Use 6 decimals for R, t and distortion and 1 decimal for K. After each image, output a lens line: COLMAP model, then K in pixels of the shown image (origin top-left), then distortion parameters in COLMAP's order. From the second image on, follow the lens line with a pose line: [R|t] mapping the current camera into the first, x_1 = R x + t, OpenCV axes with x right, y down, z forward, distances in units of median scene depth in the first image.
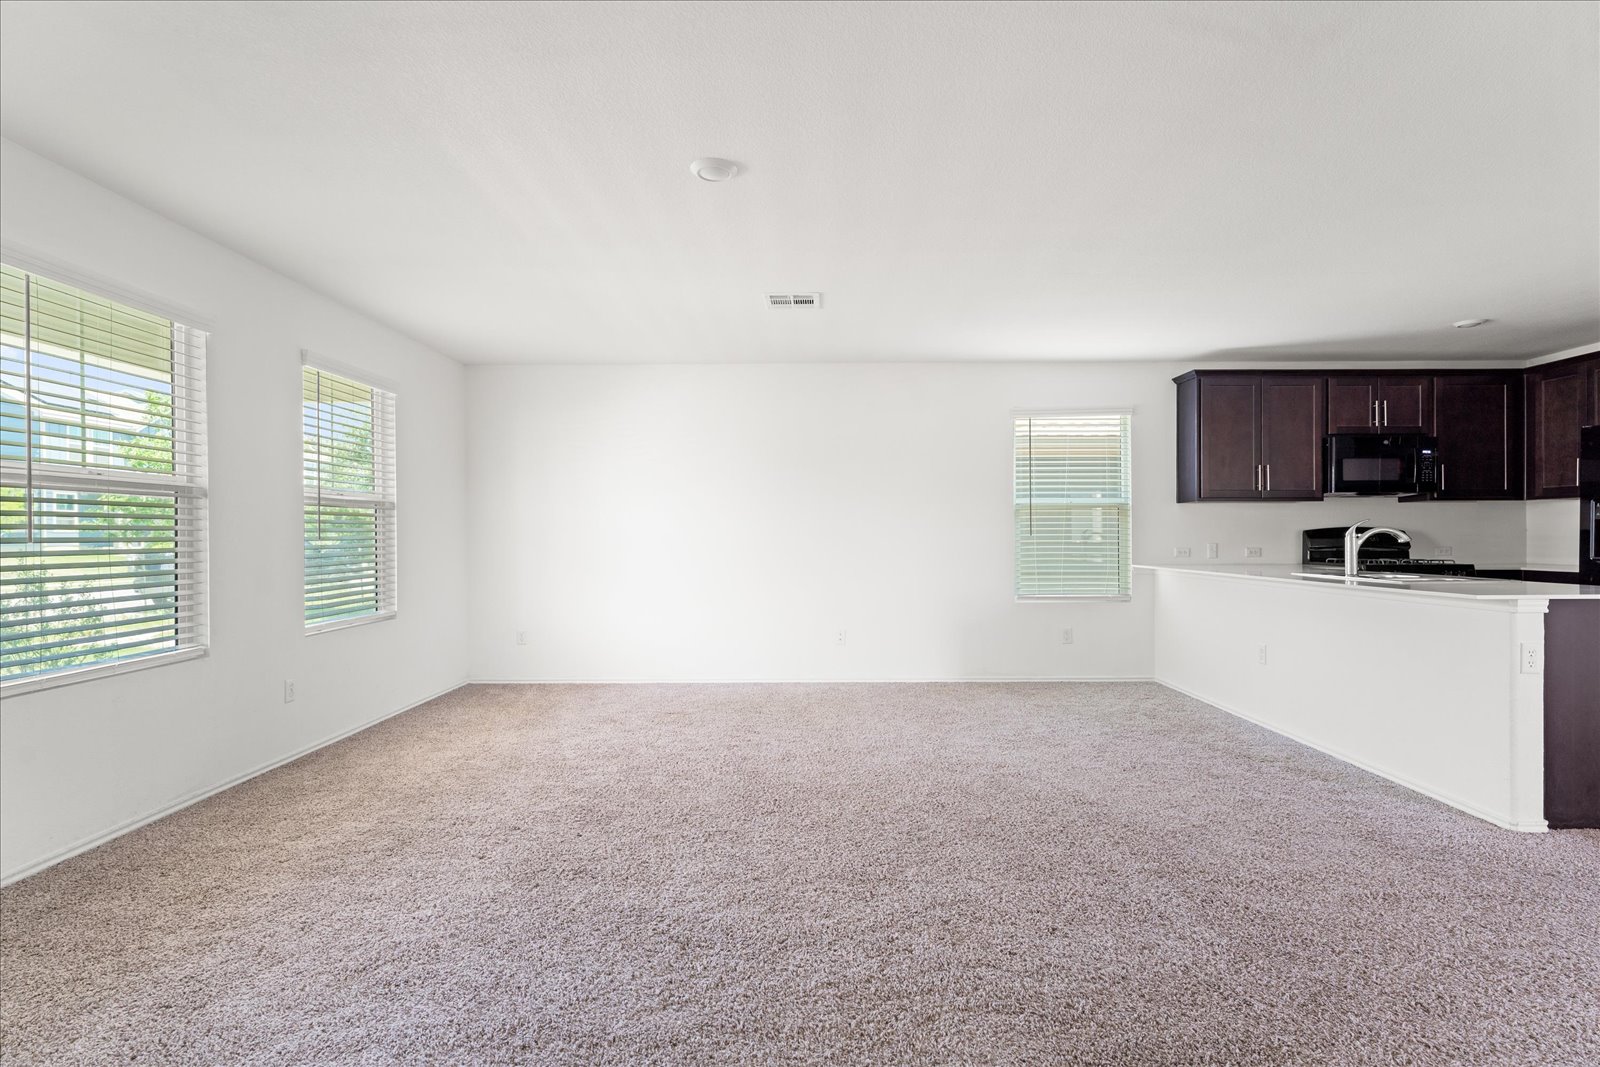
lens RADIAL K [[758.6, 0, 806.0], [0, 758.6, 536.6], [0, 0, 1]] dist [-0.003381, -0.000778]
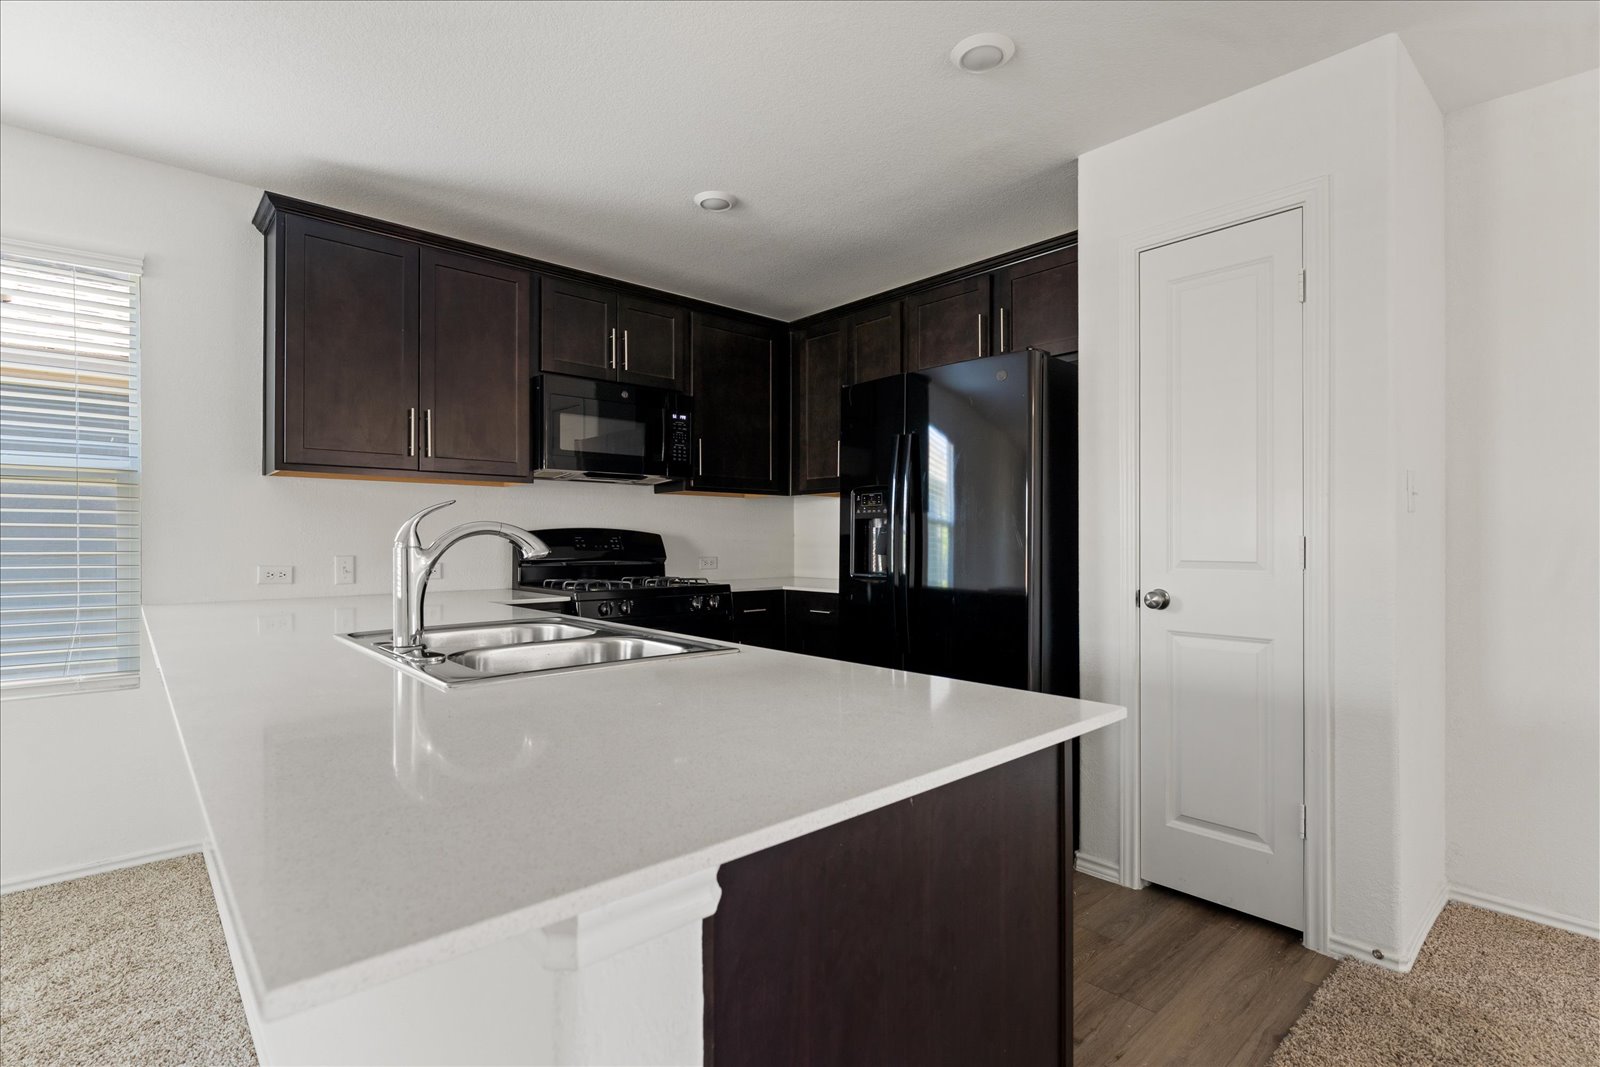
lens RADIAL K [[758.6, 0, 806.0], [0, 758.6, 536.6], [0, 0, 1]] dist [-0.003381, -0.000778]
pose [[0.732950, 0.005066, 0.680264, 0.441315], [-0.000237, 0.999974, -0.007191, -0.001234], [-0.680283, 0.005109, 0.732932, 0.426759]]
